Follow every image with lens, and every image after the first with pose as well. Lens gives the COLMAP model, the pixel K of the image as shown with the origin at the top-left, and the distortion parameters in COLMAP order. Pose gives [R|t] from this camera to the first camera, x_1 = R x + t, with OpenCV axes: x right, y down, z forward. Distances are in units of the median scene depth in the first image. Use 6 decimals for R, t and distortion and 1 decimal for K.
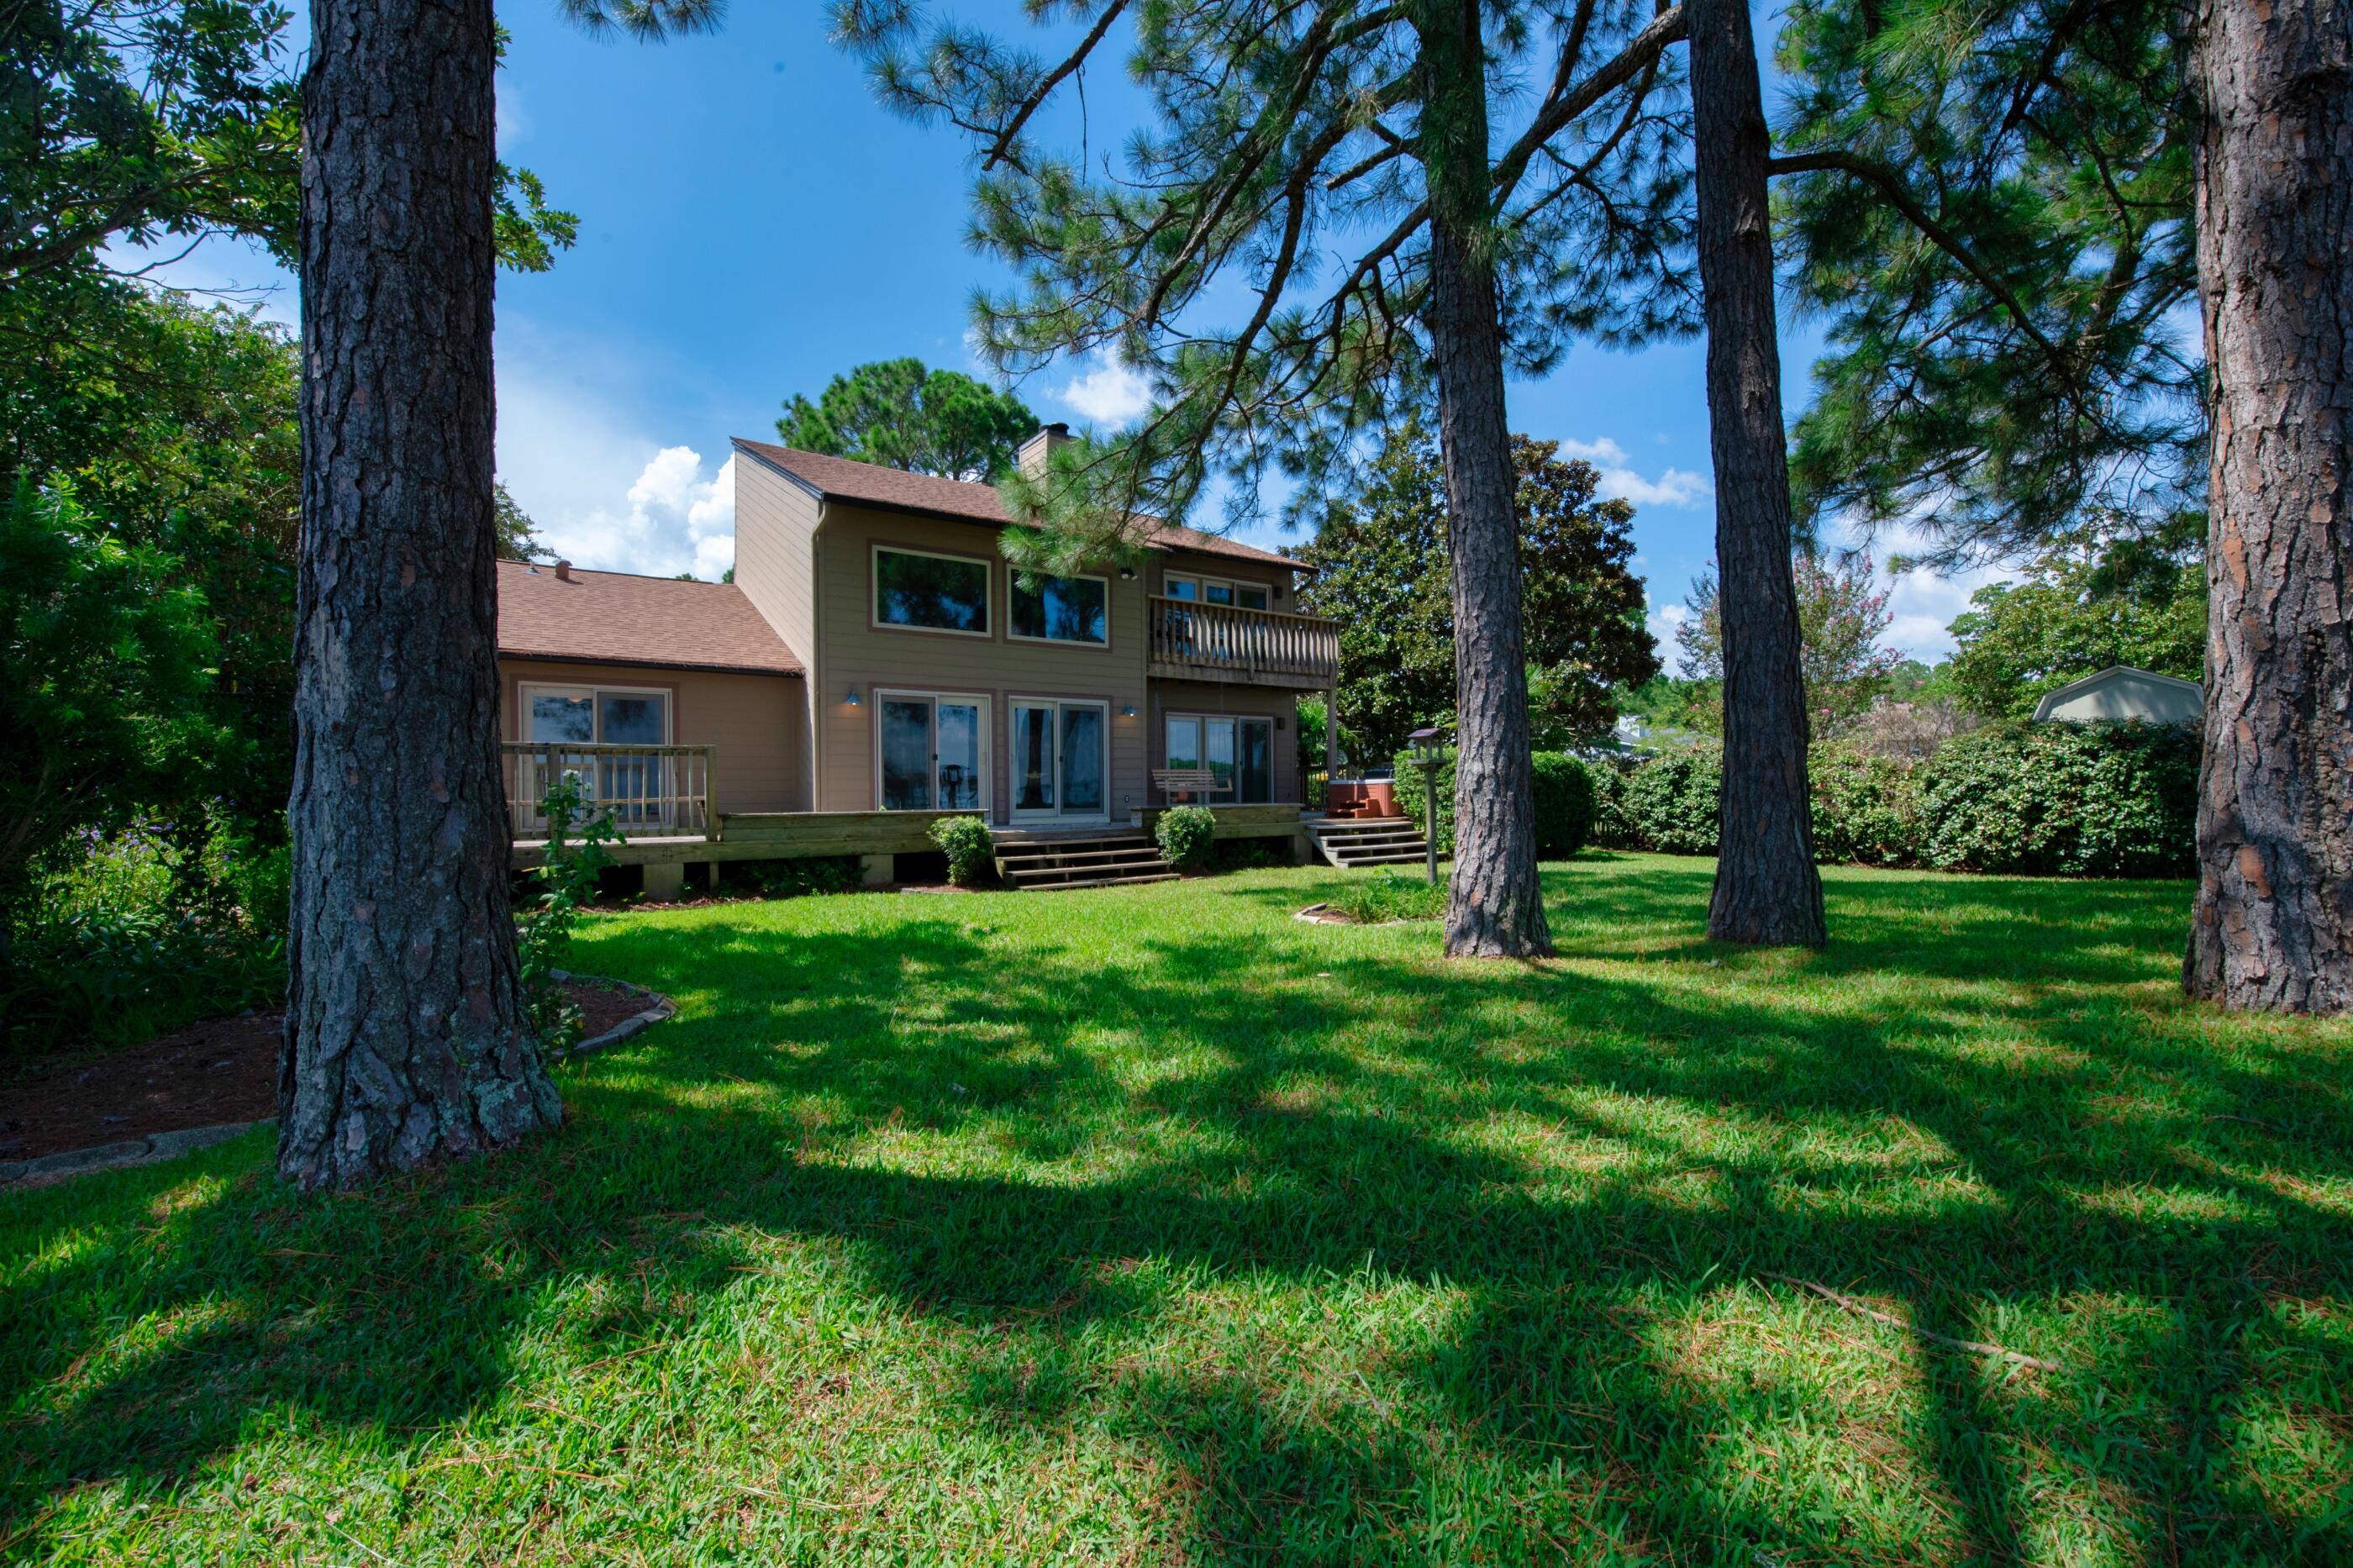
lens RADIAL K [[956.7, 0, 1179.9], [0, 956.7, 785.0], [0, 0, 1]] dist [-0.017942, 0.000145]
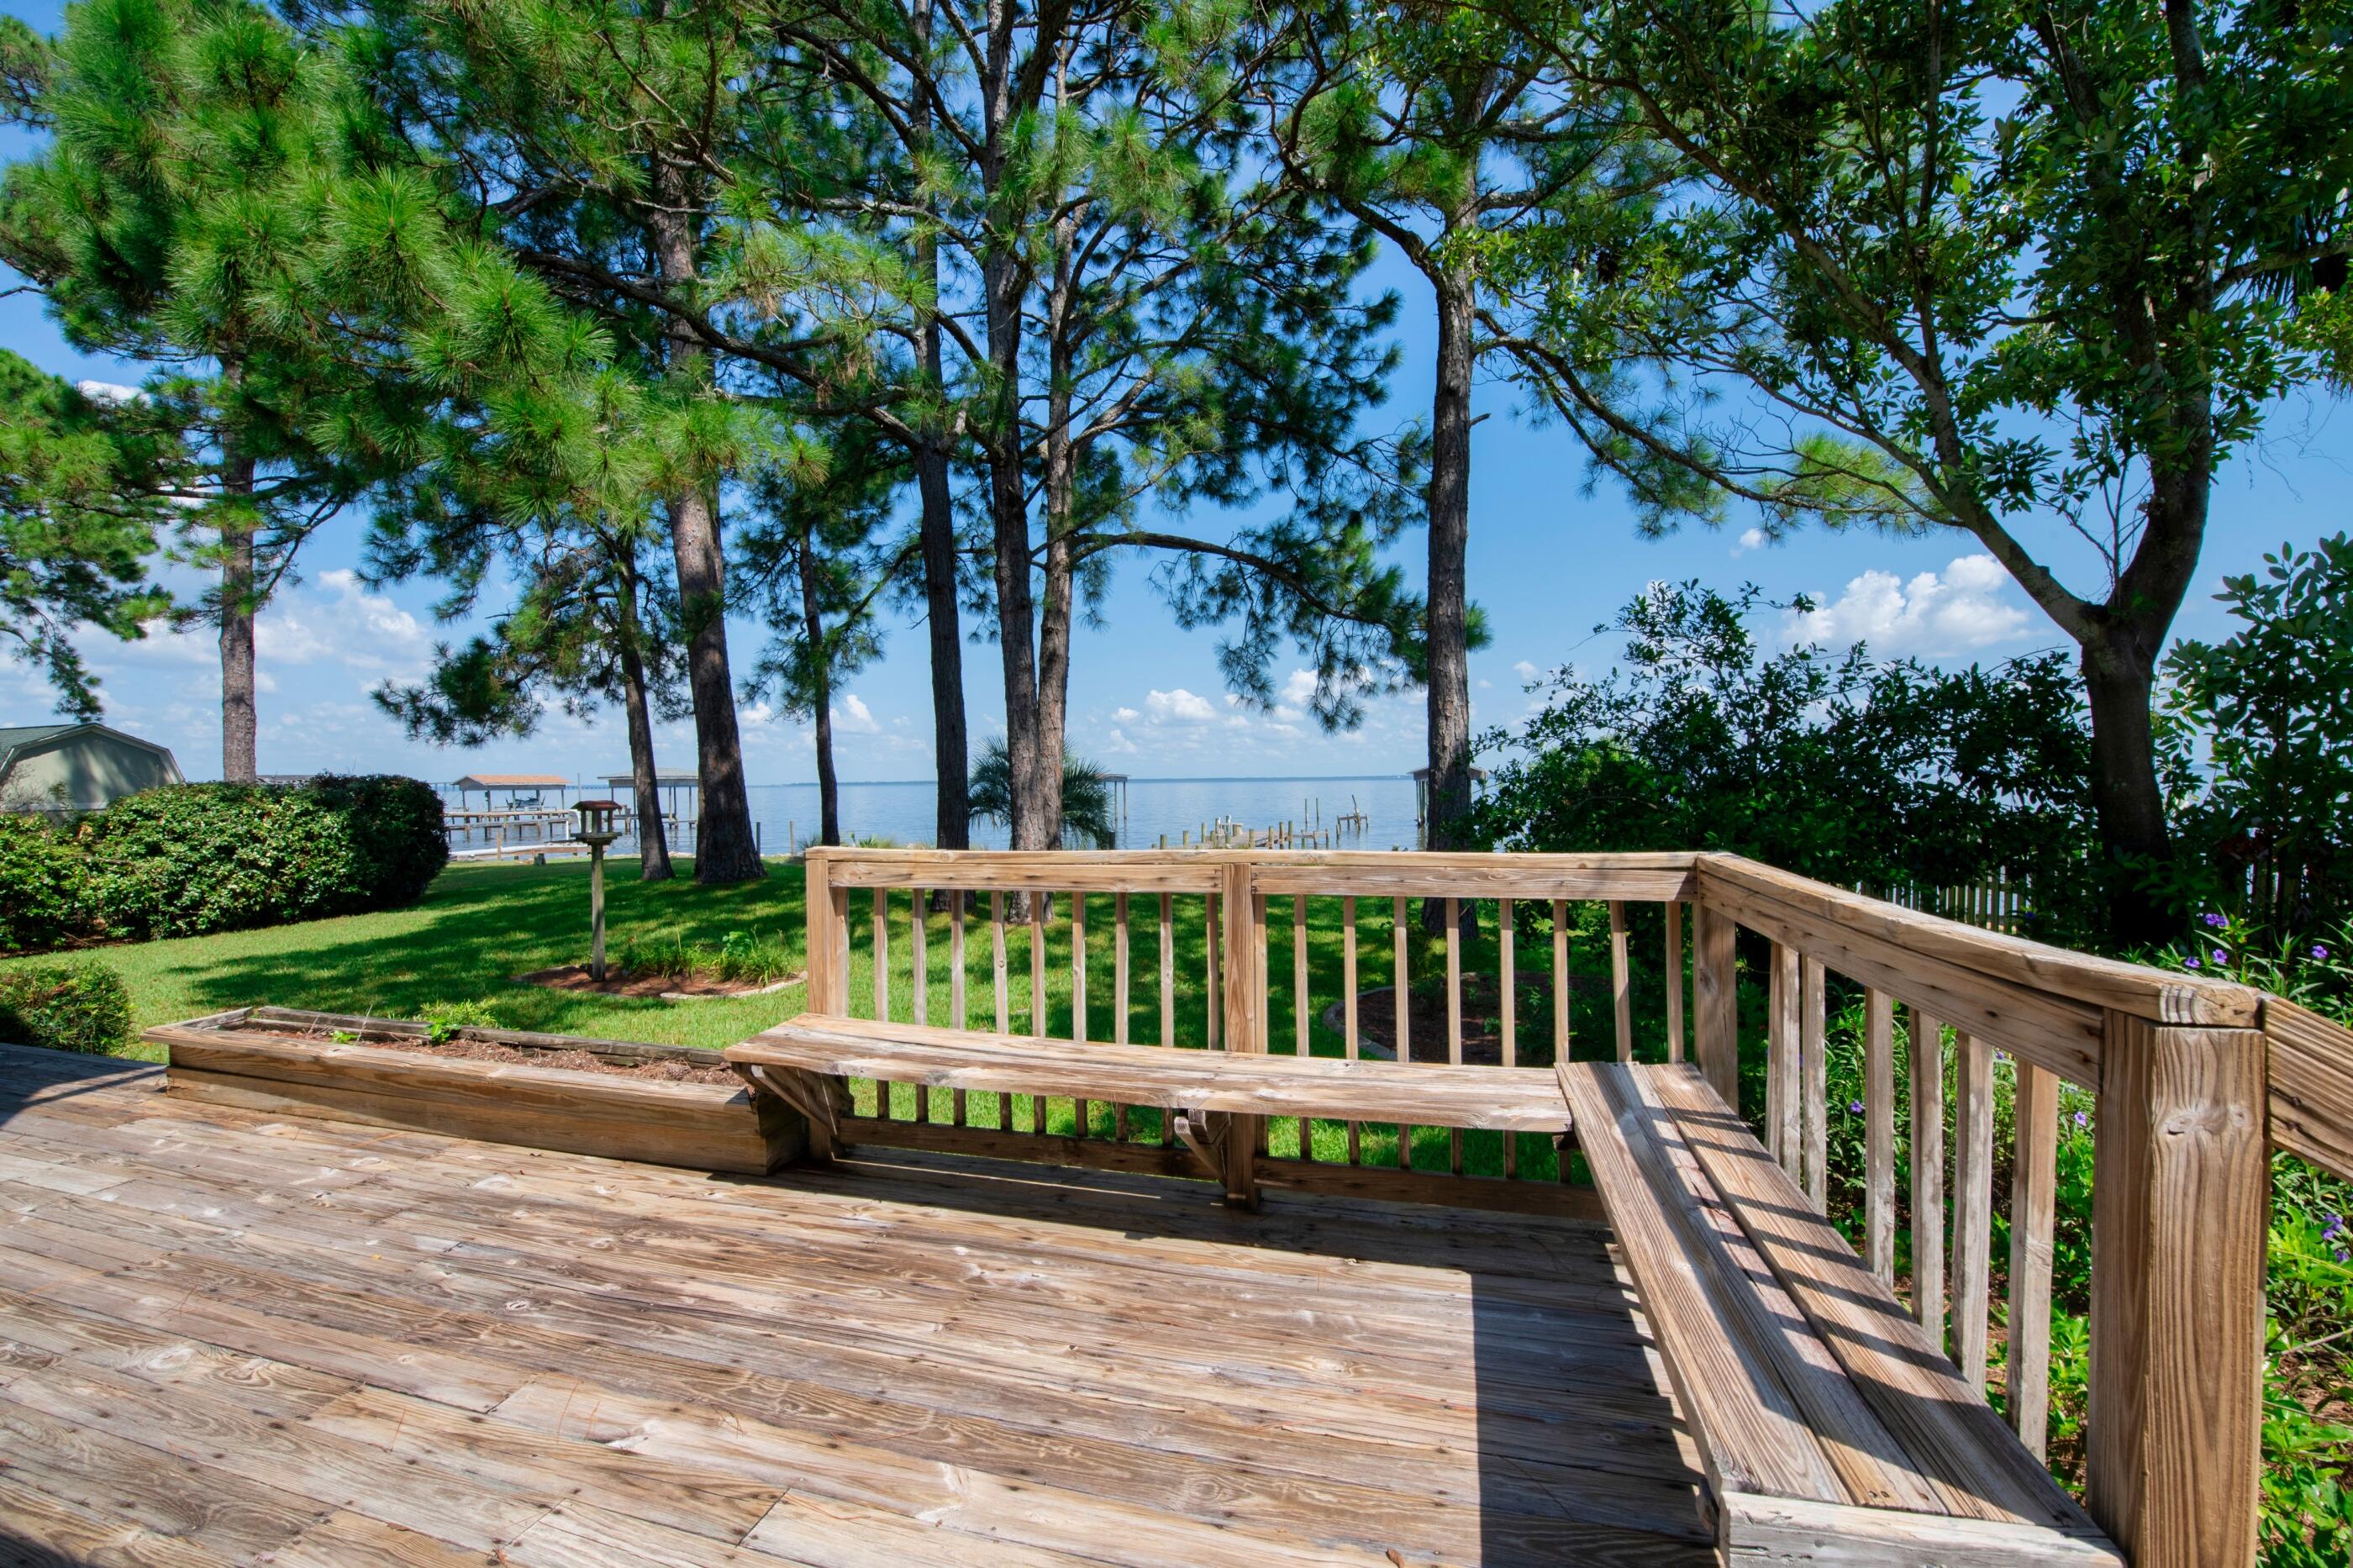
lens RADIAL K [[956.7, 0, 1184.8], [0, 956.7, 778.5], [0, 0, 1]] dist [-0.017942, 0.000145]
pose [[-0.653459, 0.013370, 0.756844, -0.618512], [0.003643, 0.999888, -0.014518, -0.054808], [-0.756953, -0.006730, -0.653435, 0.898836]]
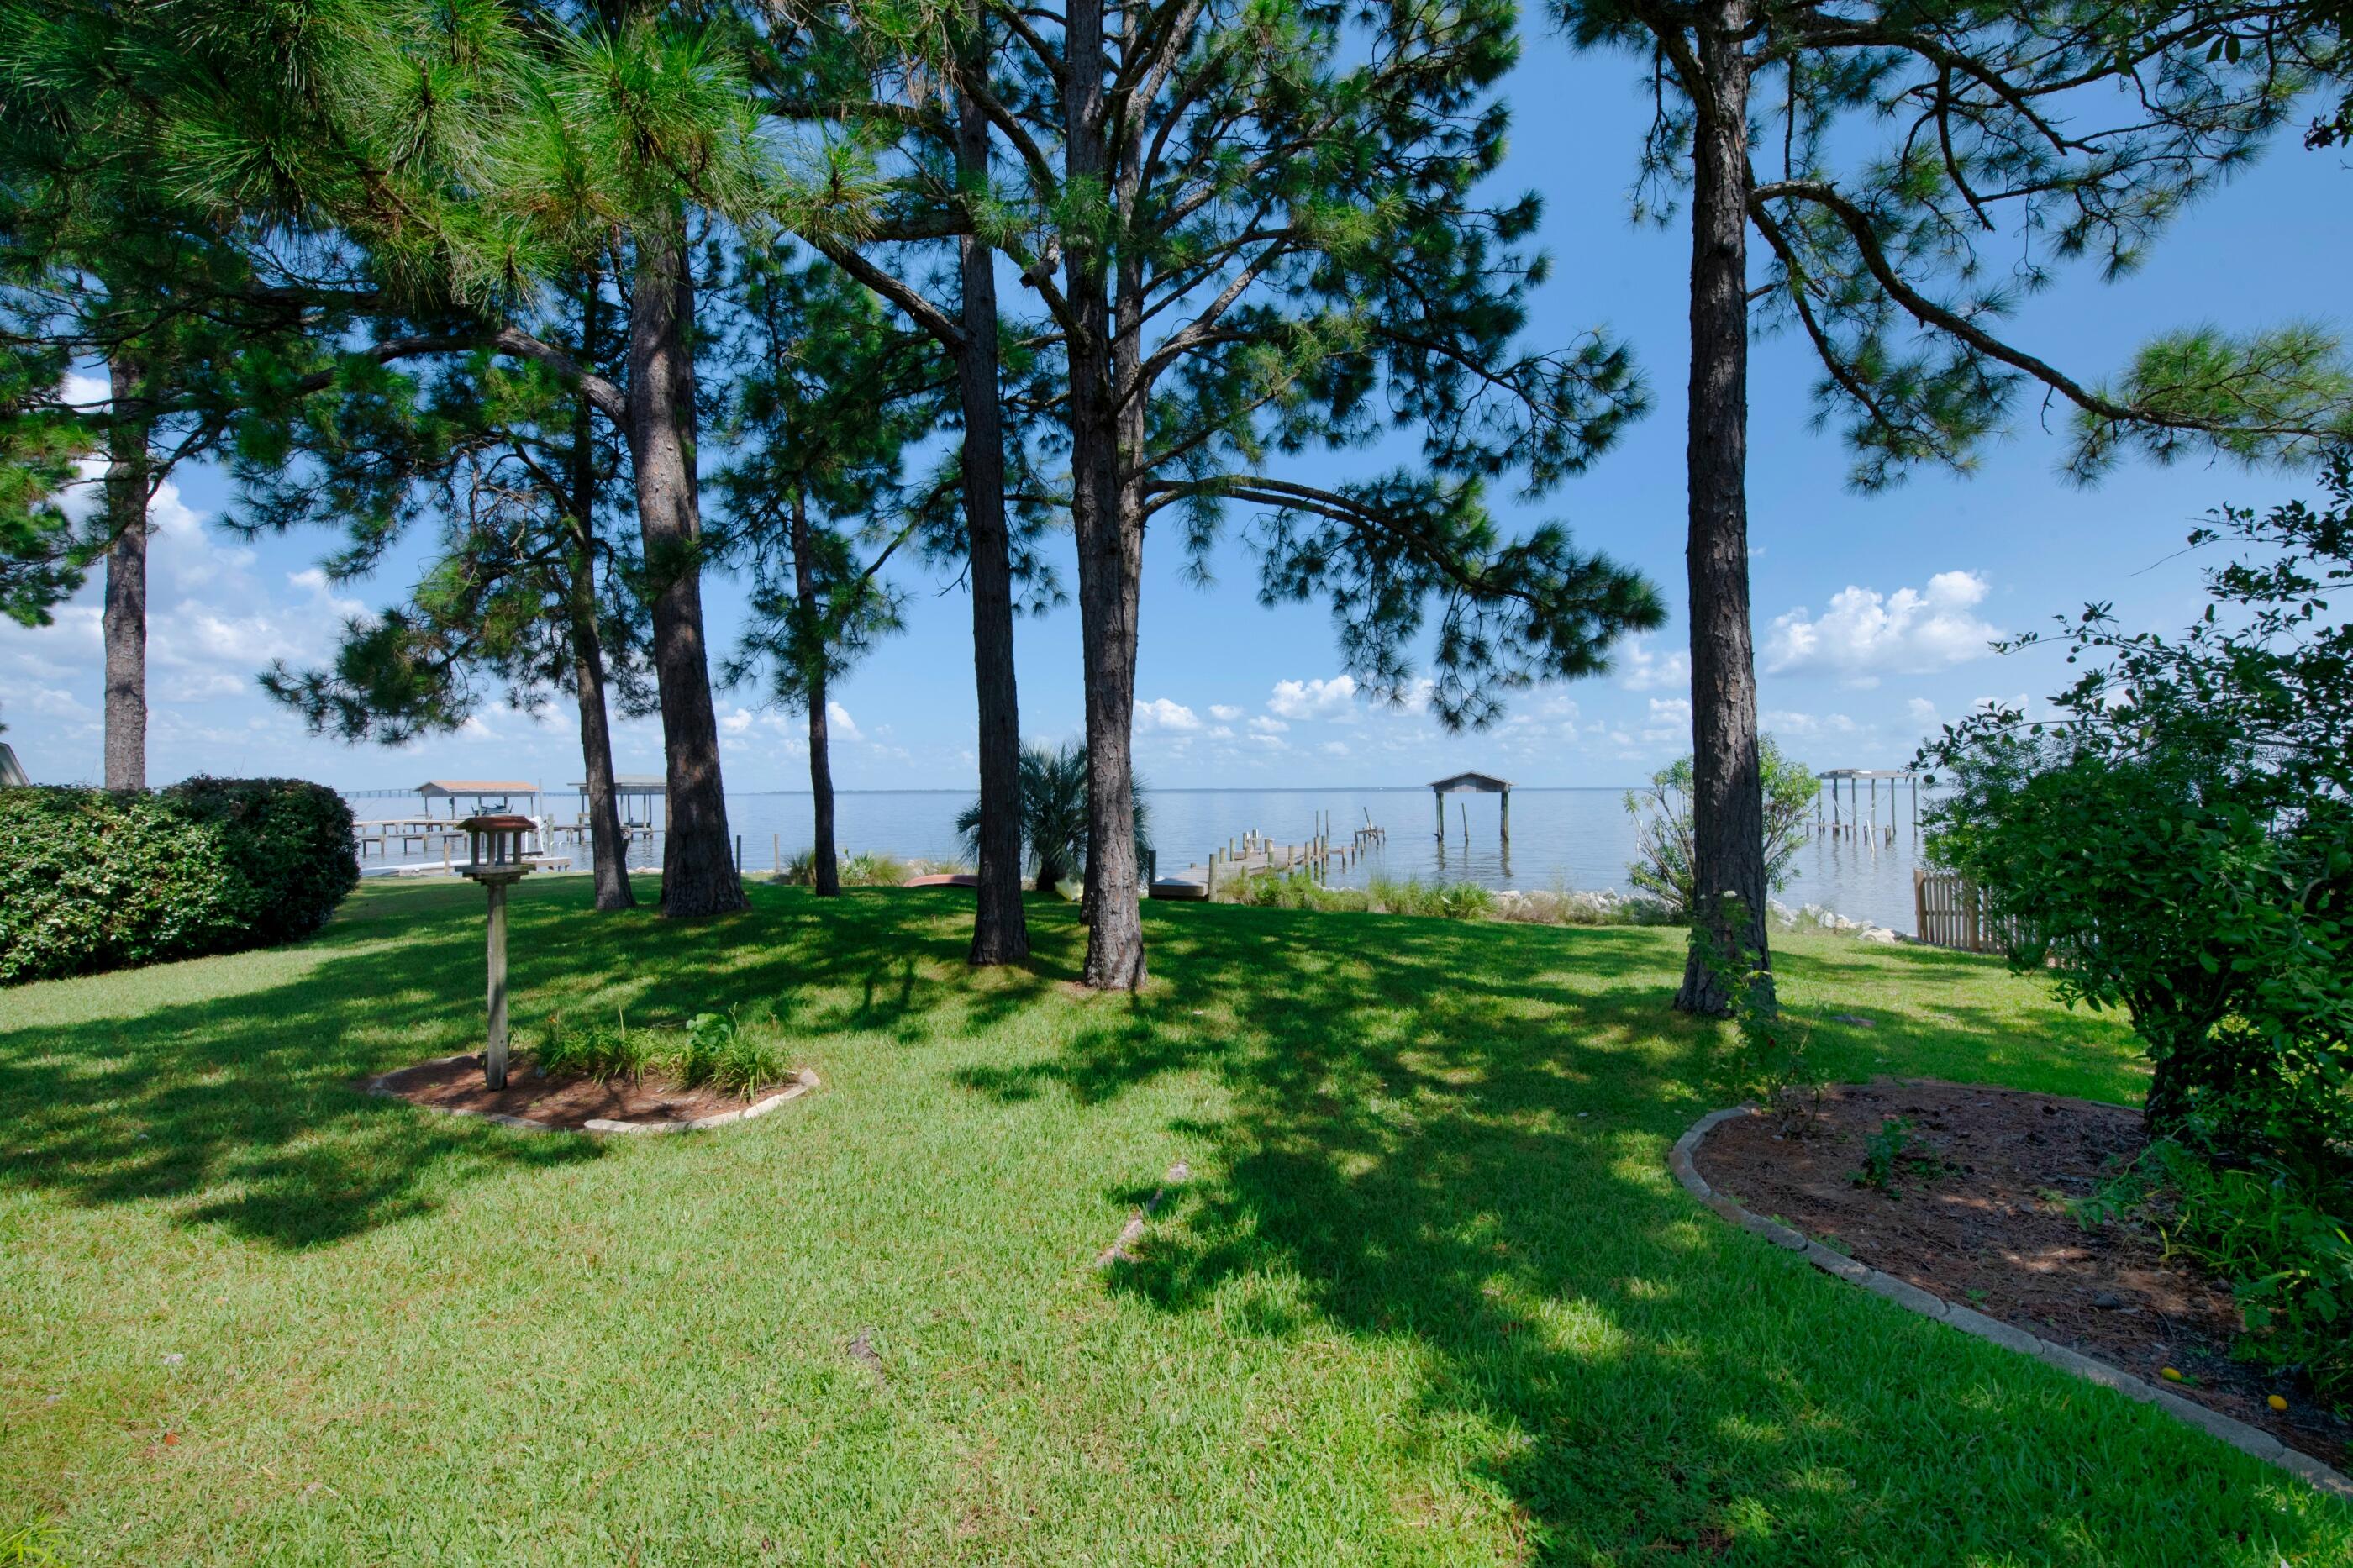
lens RADIAL K [[956.7, 0, 1182.9], [0, 956.7, 775.5], [0, 0, 1]] dist [-0.017942, 0.000145]
pose [[-0.666142, 0.020014, 0.745556, -0.379340], [-0.001872, 0.999592, -0.028505, -0.057709], [-0.745823, -0.020384, -0.665833, 0.829832]]
